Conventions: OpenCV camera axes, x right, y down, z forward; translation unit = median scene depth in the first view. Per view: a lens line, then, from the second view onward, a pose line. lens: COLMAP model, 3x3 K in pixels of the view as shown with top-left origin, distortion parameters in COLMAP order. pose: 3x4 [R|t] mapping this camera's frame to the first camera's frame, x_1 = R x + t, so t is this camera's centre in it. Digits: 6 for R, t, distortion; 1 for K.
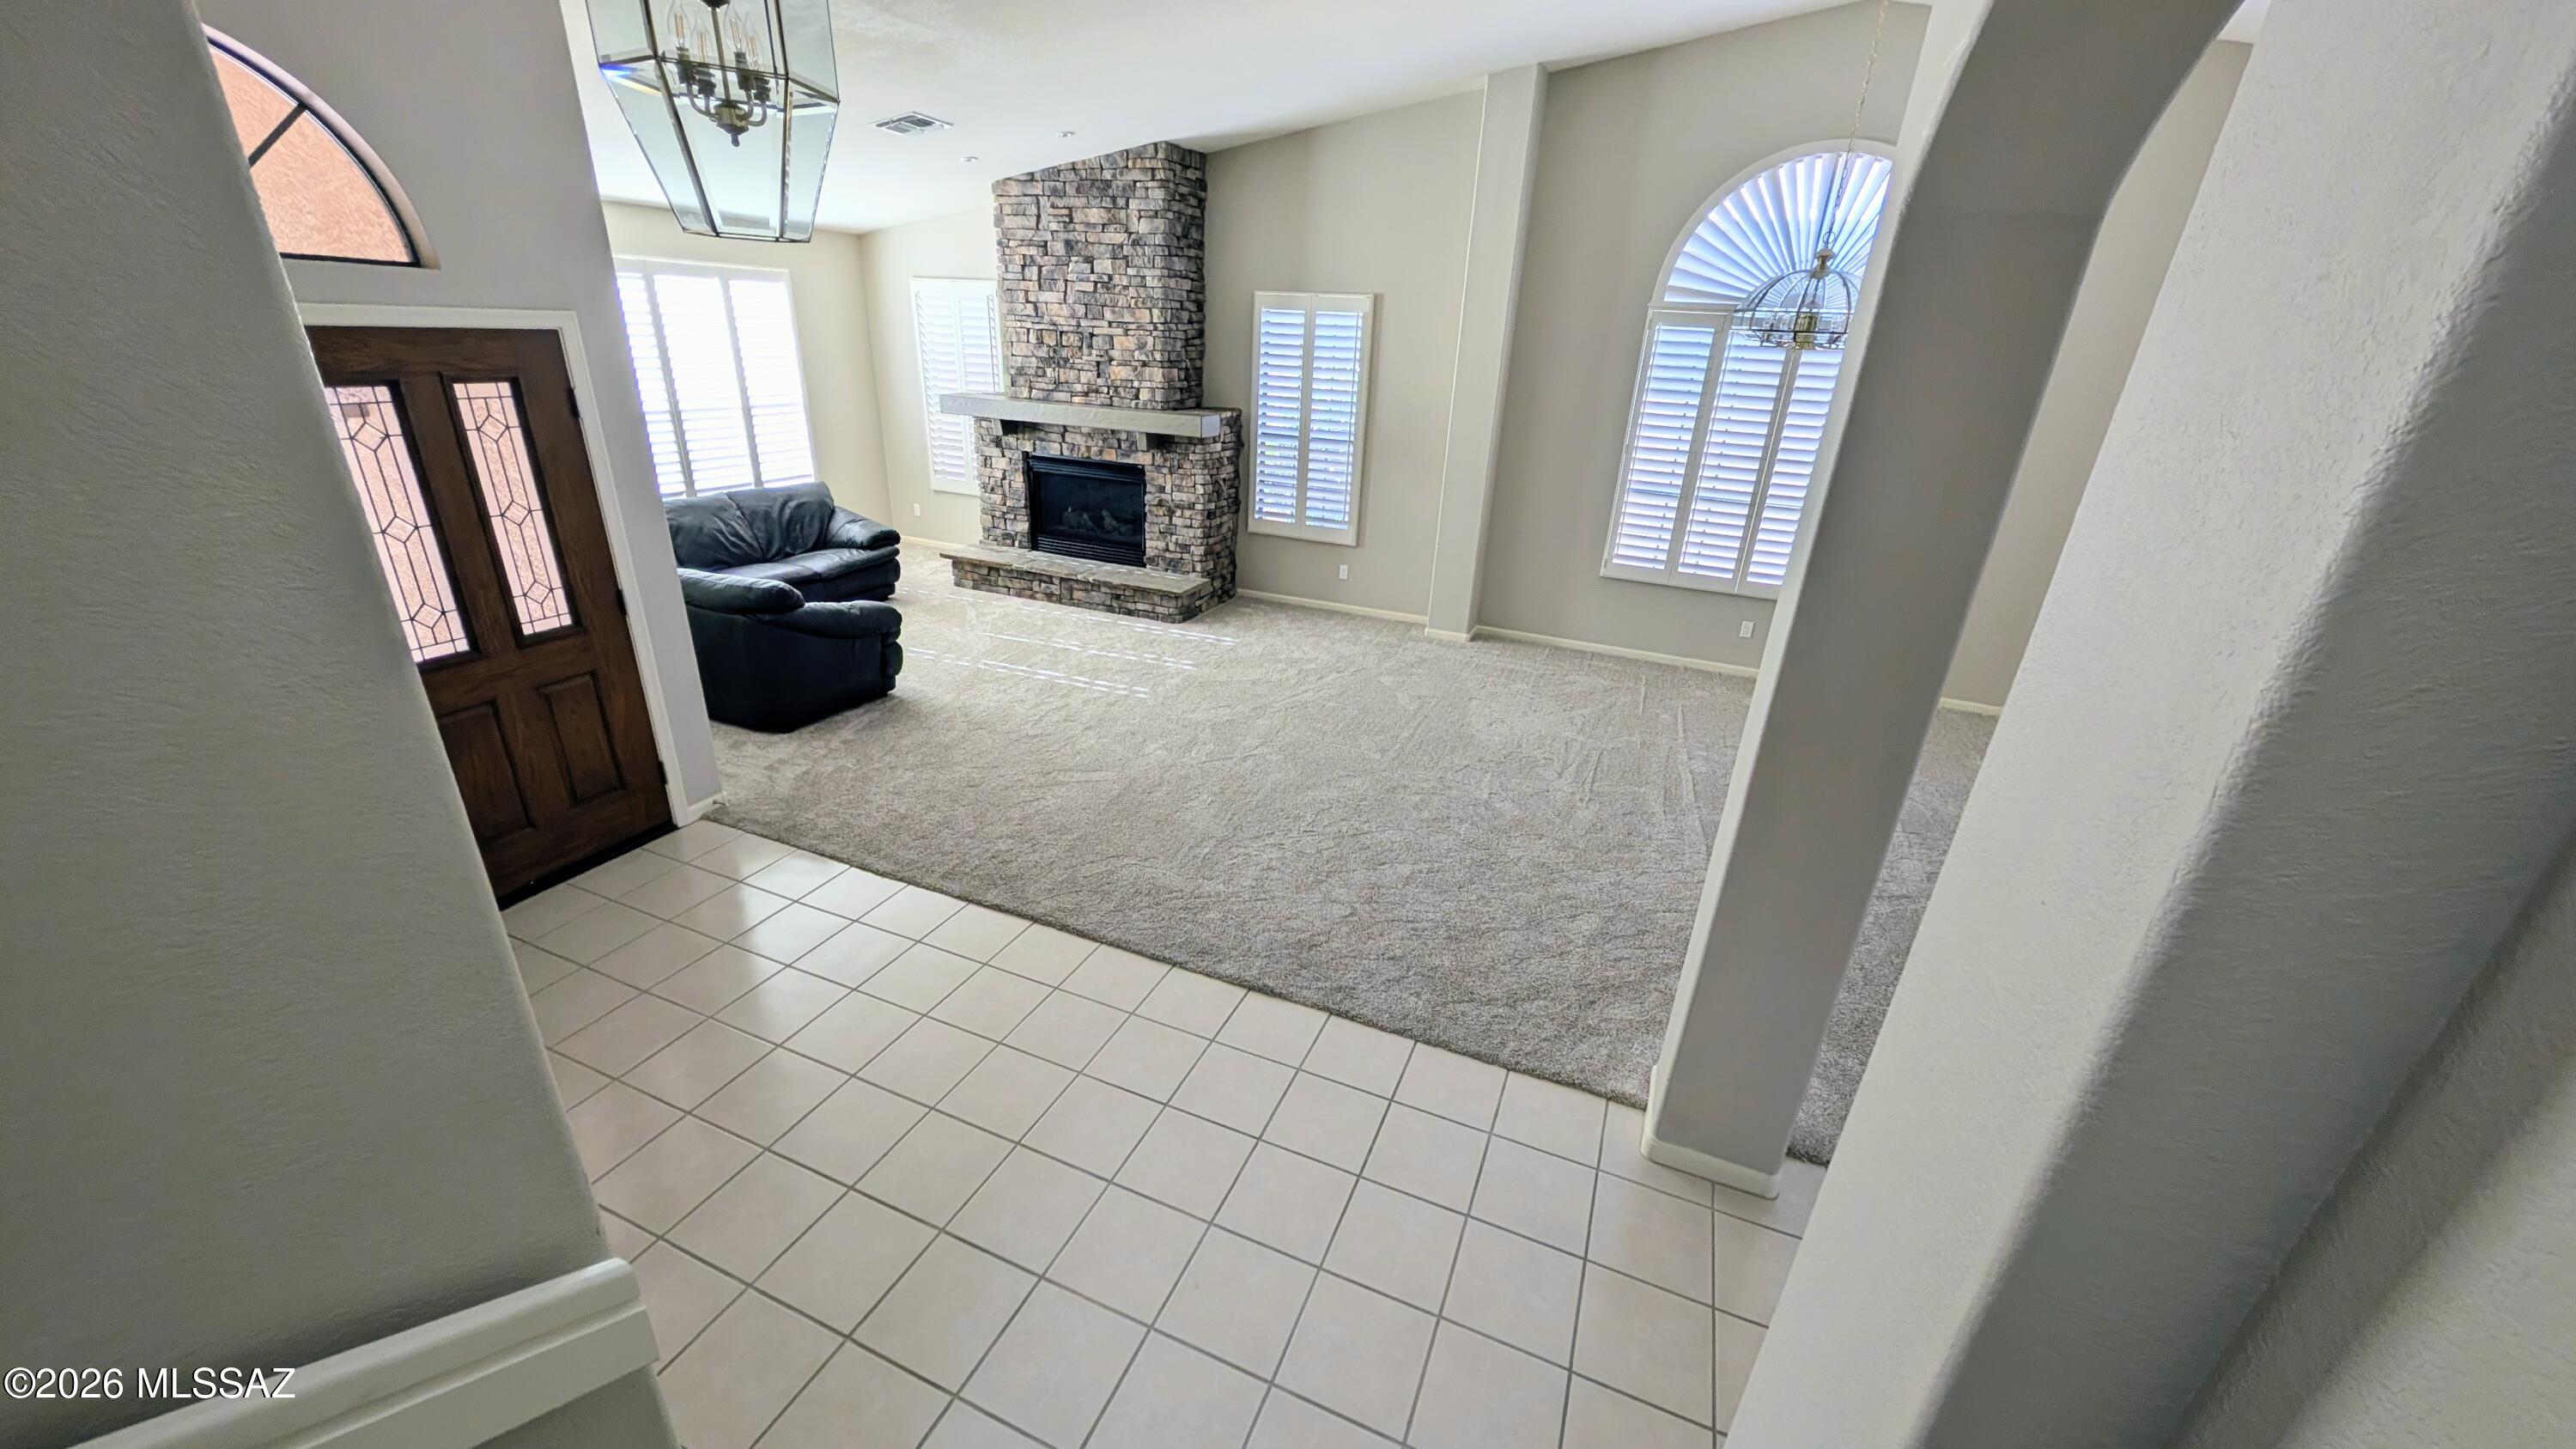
lens RADIAL K [[935.7, 0, 1289.0], [0, 935.7, 727.2], [0, 0, 1]] dist [-0.000231, -0.000068]
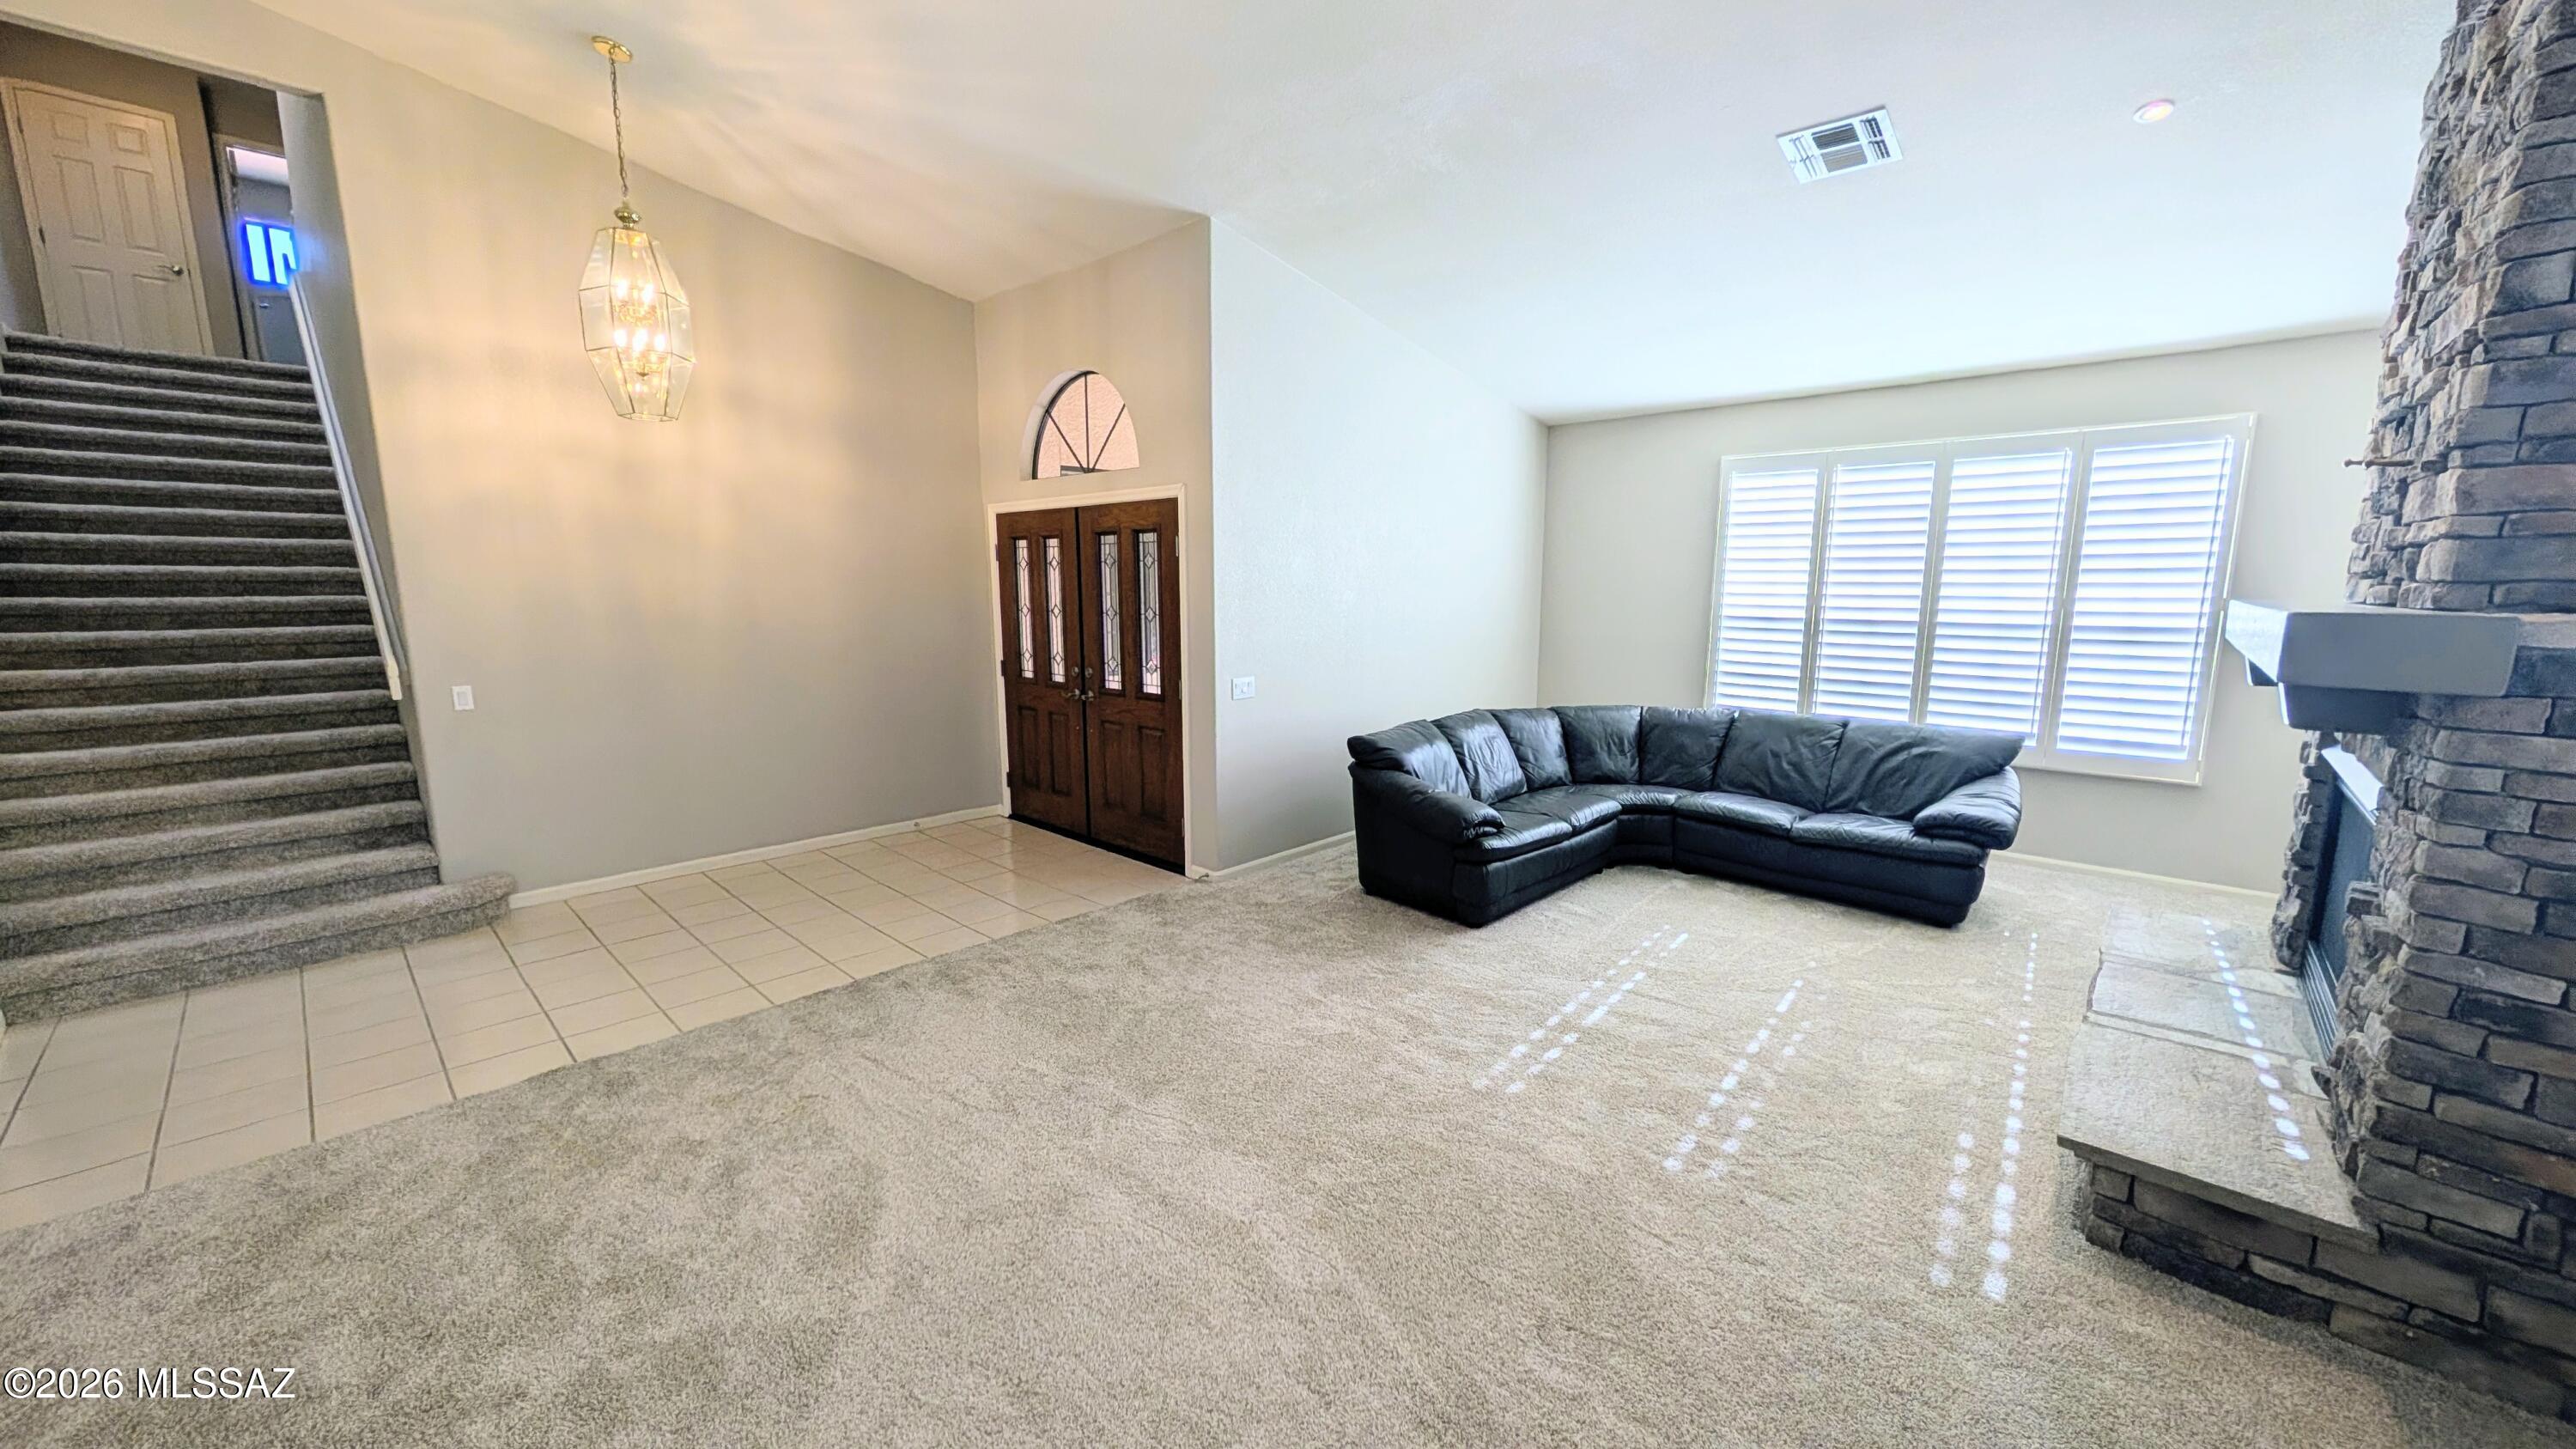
lens RADIAL K [[935.7, 0, 1289.0], [0, 935.7, 727.2], [0, 0, 1]] dist [-0.000231, -0.000068]
pose [[-0.346619, 0.095117, -0.933171, 0.262213], [-0.385062, 0.892727, 0.234022, -0.244420], [0.855326, 0.440445, -0.272810, 0.813596]]
